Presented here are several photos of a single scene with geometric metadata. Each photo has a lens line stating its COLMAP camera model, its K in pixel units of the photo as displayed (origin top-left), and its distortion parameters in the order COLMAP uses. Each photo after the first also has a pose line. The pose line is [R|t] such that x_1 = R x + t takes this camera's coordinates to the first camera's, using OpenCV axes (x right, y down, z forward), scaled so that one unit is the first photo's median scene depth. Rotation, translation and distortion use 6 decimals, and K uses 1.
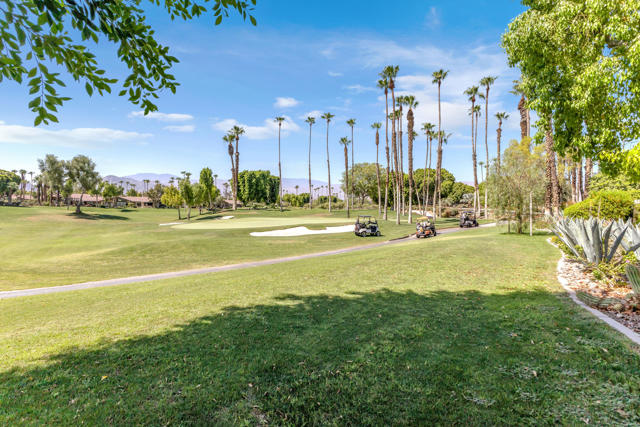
lens RADIAL K [[288.0, 0, 313.0], [0, 288.0, 200.7], [0, 0, 1]] dist [-0.002011, 0.000342]
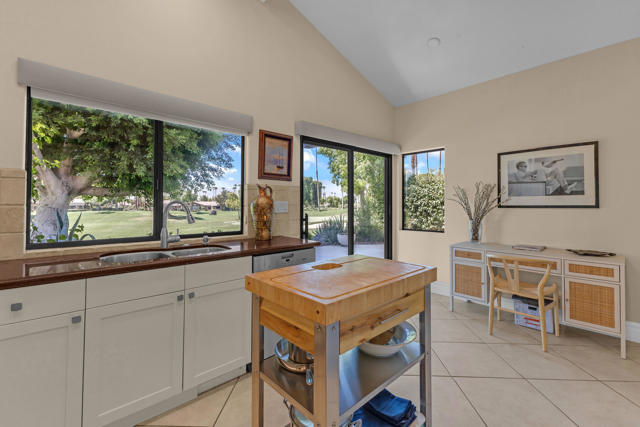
lens RADIAL K [[277.7, 0, 319.7], [0, 277.7, 200.4], [0, 0, 1]] dist [0.010231, -0.001354]
pose [[0.986011, -0.022388, -0.165173, 0.083260], [0.021476, 0.999743, -0.007303, 0.000247], [0.165294, 0.003654, 0.986238, -0.137834]]
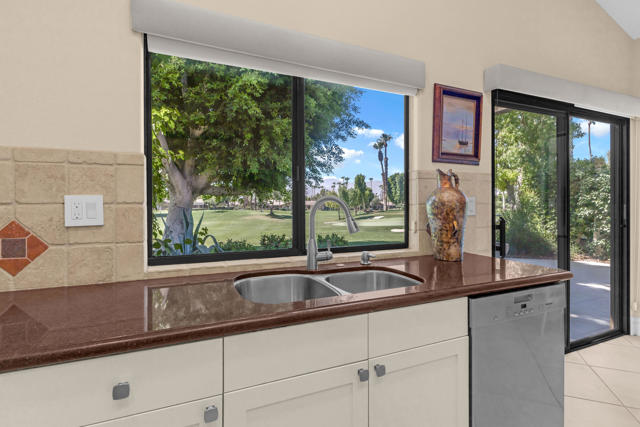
lens RADIAL K [[306.1, 0, 322.9], [0, 306.1, 209.2], [0, 0, 1]] dist [0.002108, 0.001004]
pose [[0.879617, -0.013192, -0.475499, 0.069169], [0.024329, 0.999555, 0.017274, 0.000206], [0.475059, -0.026763, 0.879547, -0.126702]]
